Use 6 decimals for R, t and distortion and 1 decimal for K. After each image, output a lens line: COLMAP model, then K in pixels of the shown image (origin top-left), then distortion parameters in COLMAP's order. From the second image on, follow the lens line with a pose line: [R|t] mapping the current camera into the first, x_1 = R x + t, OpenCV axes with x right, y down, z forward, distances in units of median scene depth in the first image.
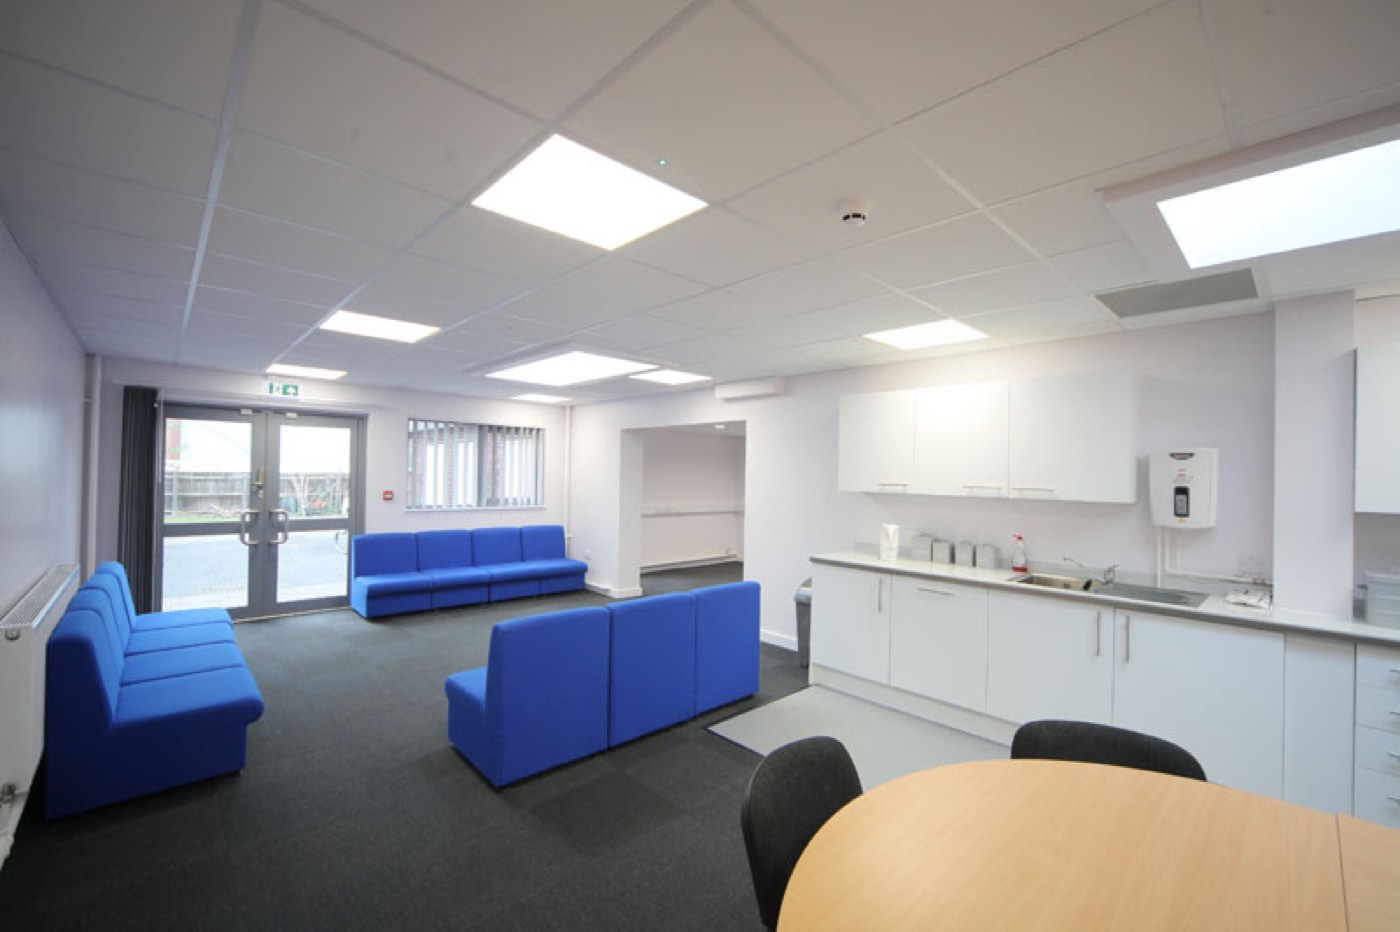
lens RADIAL K [[575.8, 0, 700.0], [0, 575.8, 466.0], [0, 0, 1]] dist [0.000586, 0.000100]
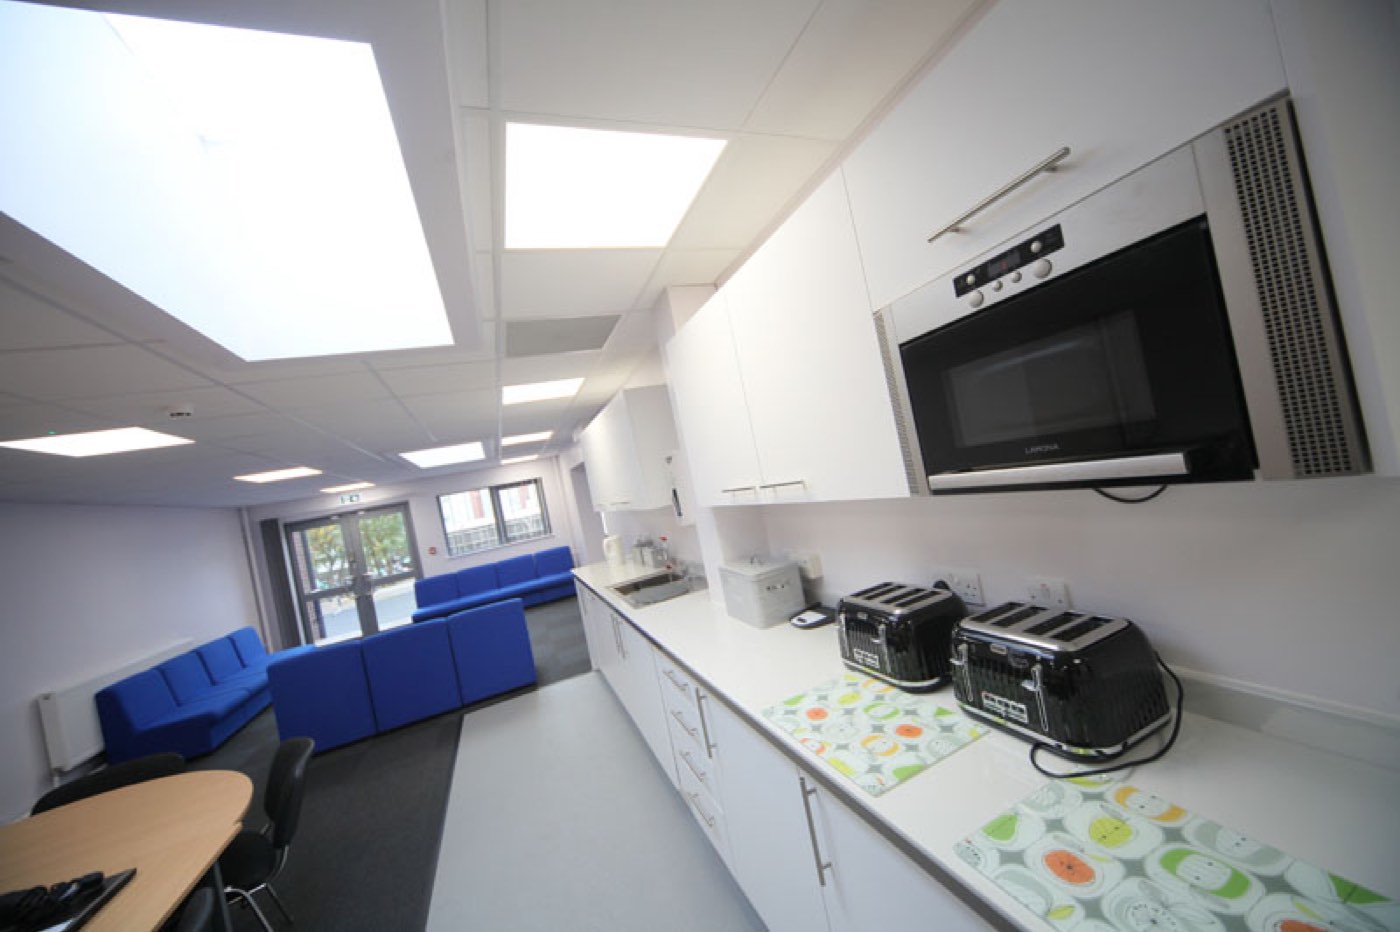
lens RADIAL K [[499.4, 0, 700.0], [0, 499.4, 466.0], [0, 0, 1]] dist [-0.000899, -0.000119]
pose [[0.904922, -0.211359, -0.369383, 0.660130], [0.222402, 0.974869, -0.012969, 0.009519], [0.362841, -0.070415, 0.929187, 0.083695]]
